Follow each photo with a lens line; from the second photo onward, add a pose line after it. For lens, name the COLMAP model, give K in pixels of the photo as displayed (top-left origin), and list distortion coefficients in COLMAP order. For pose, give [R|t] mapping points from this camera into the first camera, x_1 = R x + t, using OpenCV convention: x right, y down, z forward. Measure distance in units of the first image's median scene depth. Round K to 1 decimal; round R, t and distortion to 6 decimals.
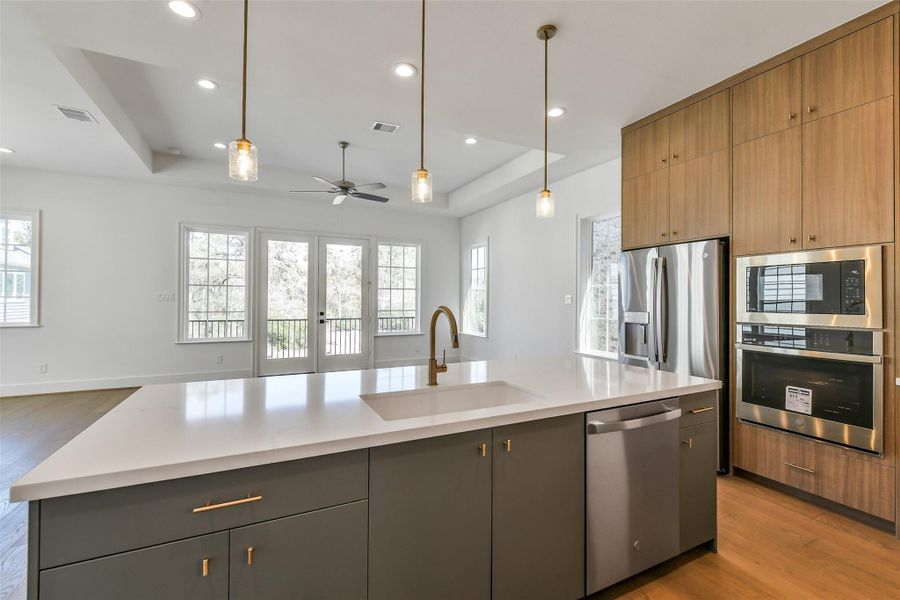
lens RADIAL K [[388.4, 0, 450.6], [0, 388.4, 296.0], [0, 0, 1]] dist [0.002985, -0.001965]
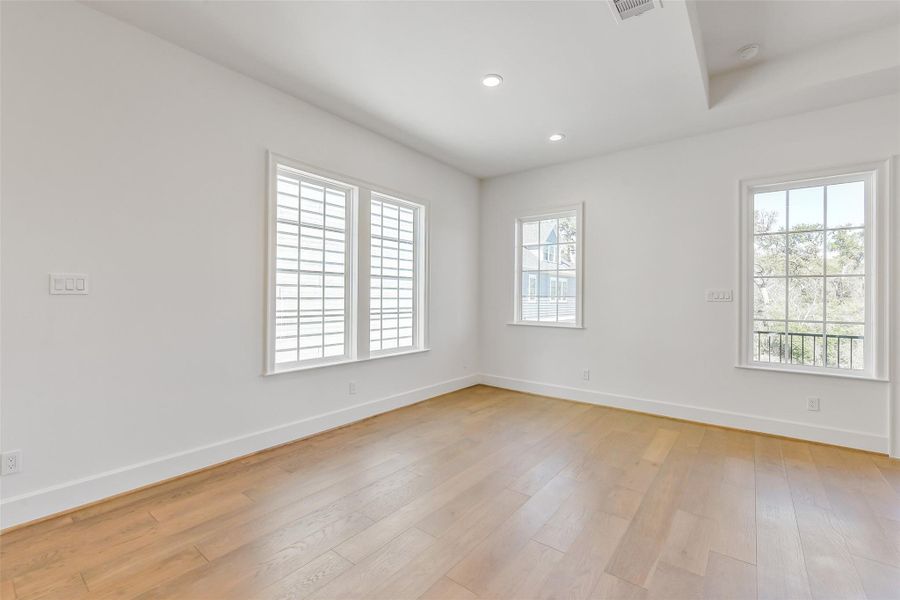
lens RADIAL K [[388.4, 0, 450.2], [0, 388.4, 294.9], [0, 0, 1]] dist [0.002985, -0.001965]
pose [[0.433223, -0.008787, -0.901244, -0.379279], [0.001654, 0.999959, -0.008955, 0.006774], [0.901285, 0.002389, 0.433219, 0.331054]]
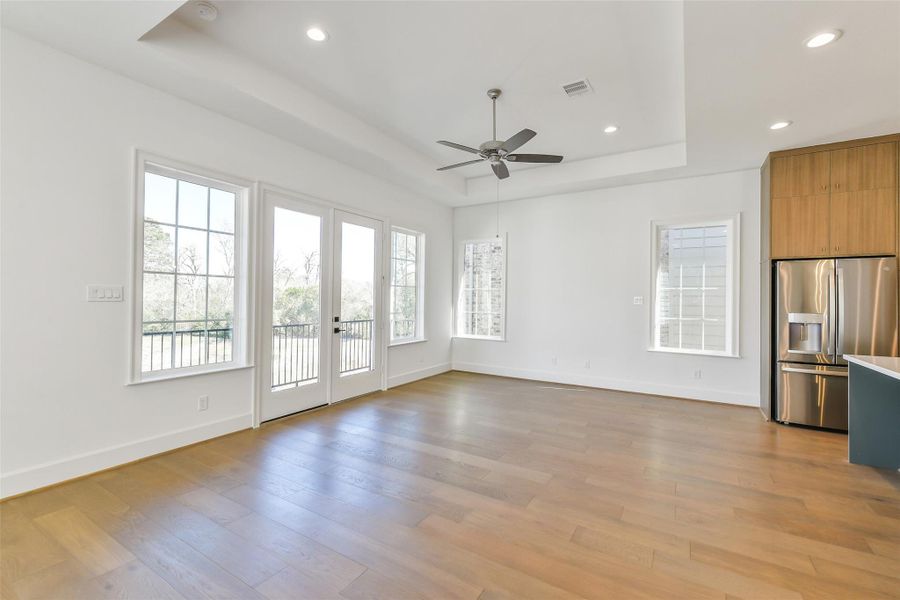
lens RADIAL K [[388.4, 0, 451.2], [0, 388.4, 296.0], [0, 0, 1]] dist [0.002985, -0.001965]
pose [[0.847526, 0.007811, 0.530696, -0.723016], [-0.011231, 0.999932, 0.003218, -0.002009], [-0.530635, -0.008687, 0.847556, 0.397593]]
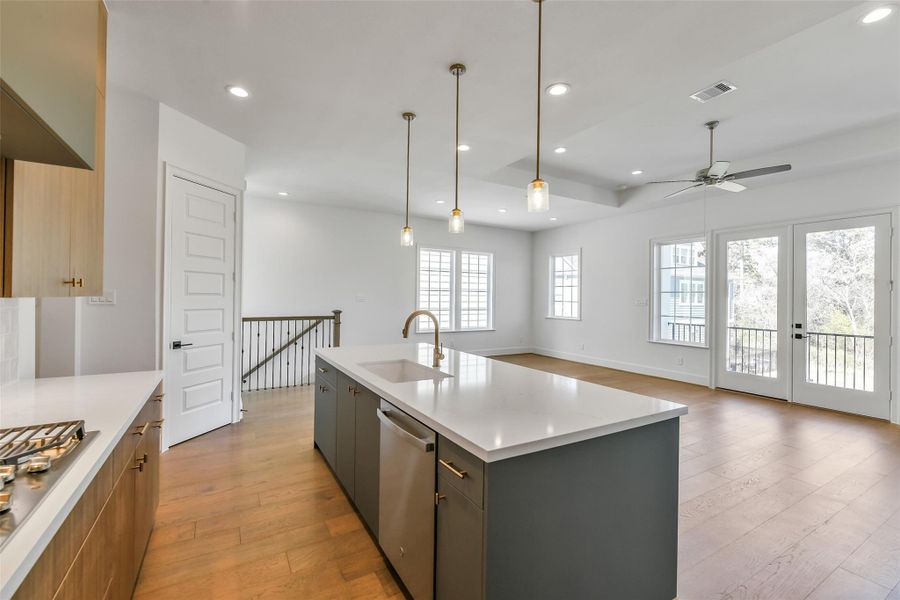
lens RADIAL K [[388.4, 0, 450.7], [0, 388.4, 297.2], [0, 0, 1]] dist [0.002985, -0.001965]
pose [[0.071136, -0.005972, -0.997449, 0.518835], [-0.003337, 0.999975, -0.006226, -0.004853], [0.997461, 0.003772, 0.071115, 0.363527]]
